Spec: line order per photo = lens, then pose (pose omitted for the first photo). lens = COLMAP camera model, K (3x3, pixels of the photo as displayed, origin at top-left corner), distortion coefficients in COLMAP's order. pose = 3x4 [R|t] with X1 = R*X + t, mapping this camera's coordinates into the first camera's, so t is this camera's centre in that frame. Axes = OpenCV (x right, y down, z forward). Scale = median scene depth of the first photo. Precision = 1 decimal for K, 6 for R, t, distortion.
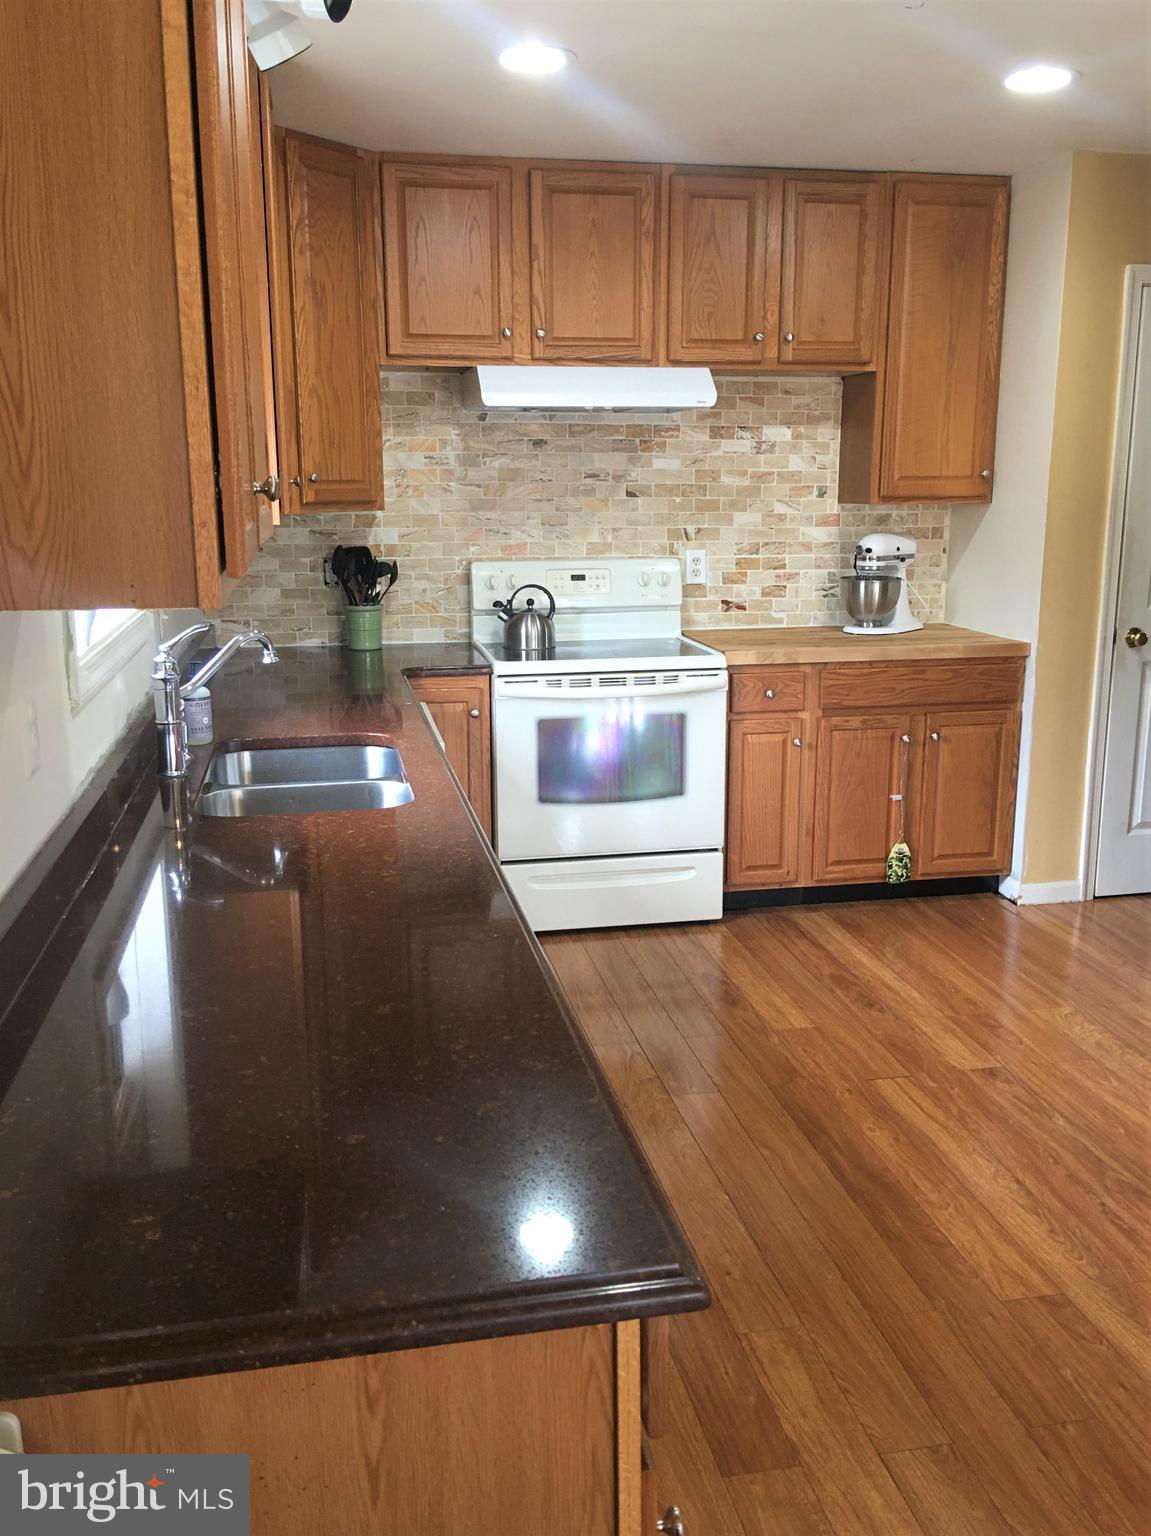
lens RADIAL K [[1345.3, 0, 610.9], [0, 1345.3, 755.6], [0, 0, 1]] dist [0.061937, -0.124613]
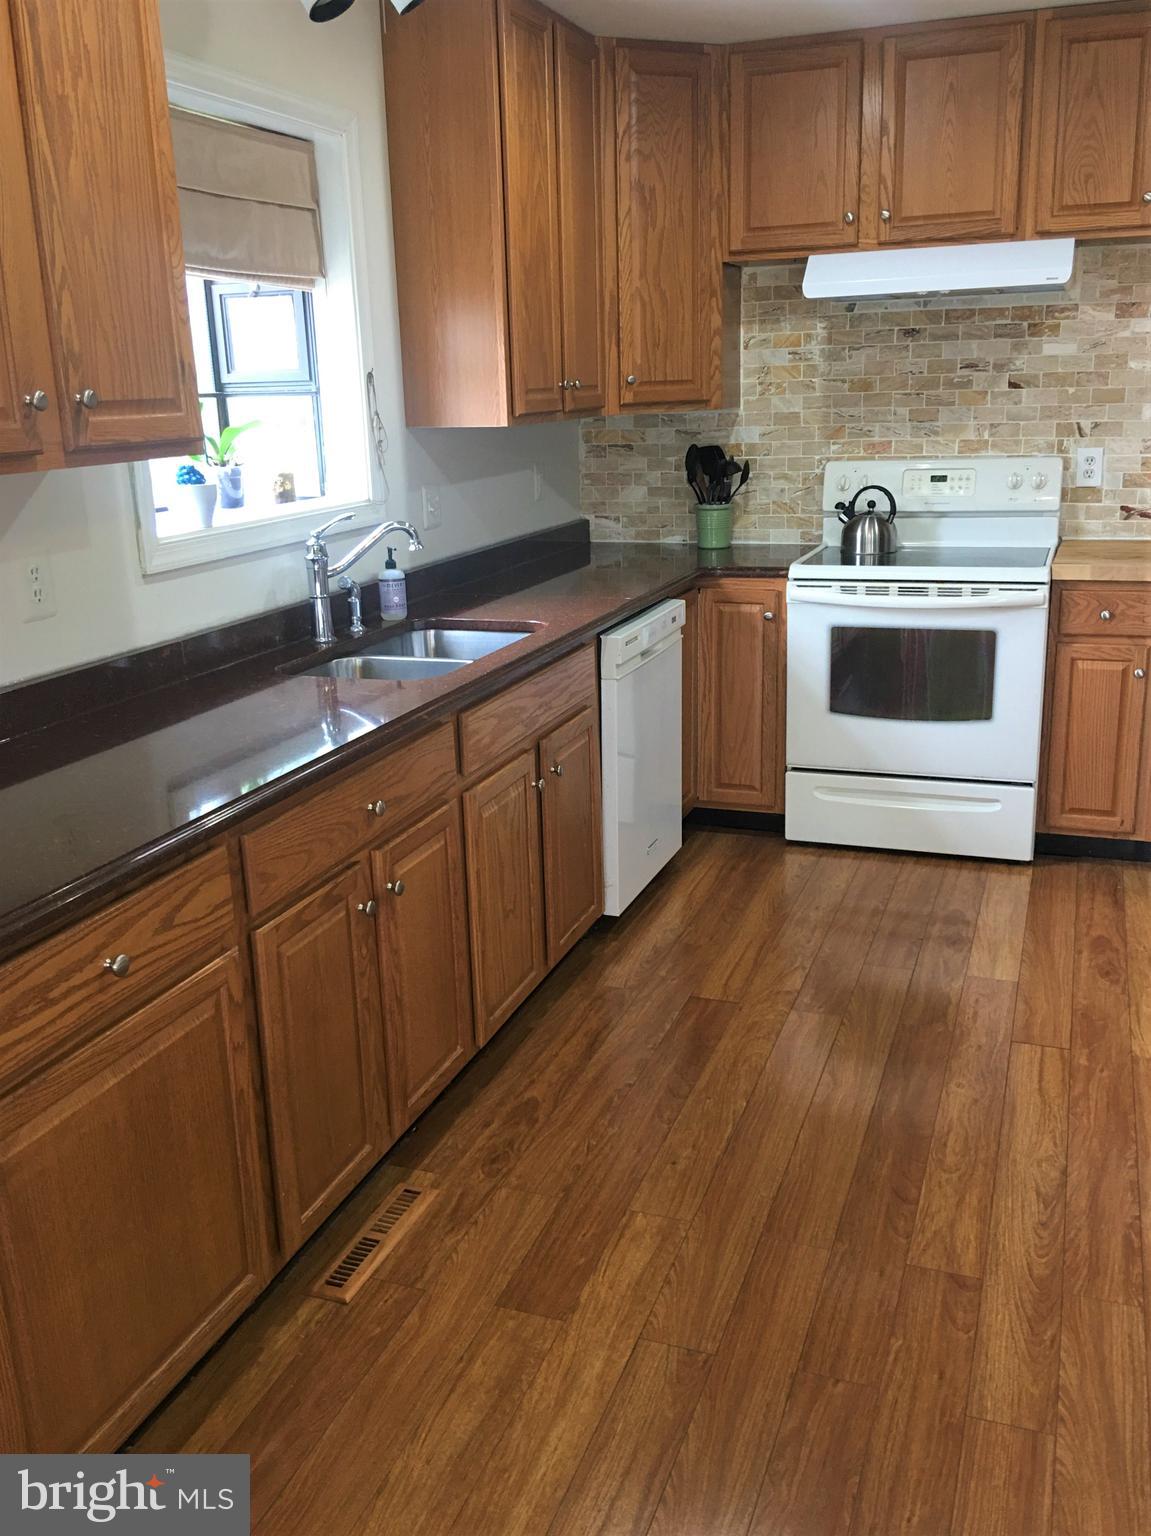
lens RADIAL K [[1345.3, 0, 510.7], [0, 1345.3, 778.2], [0, 0, 1]] dist [0.061937, -0.124613]
pose [[0.841885, 0.127377, -0.524409, 0.260767], [-0.081452, 0.990605, 0.109851, -0.005730], [0.533475, -0.049767, 0.844351, 0.041665]]
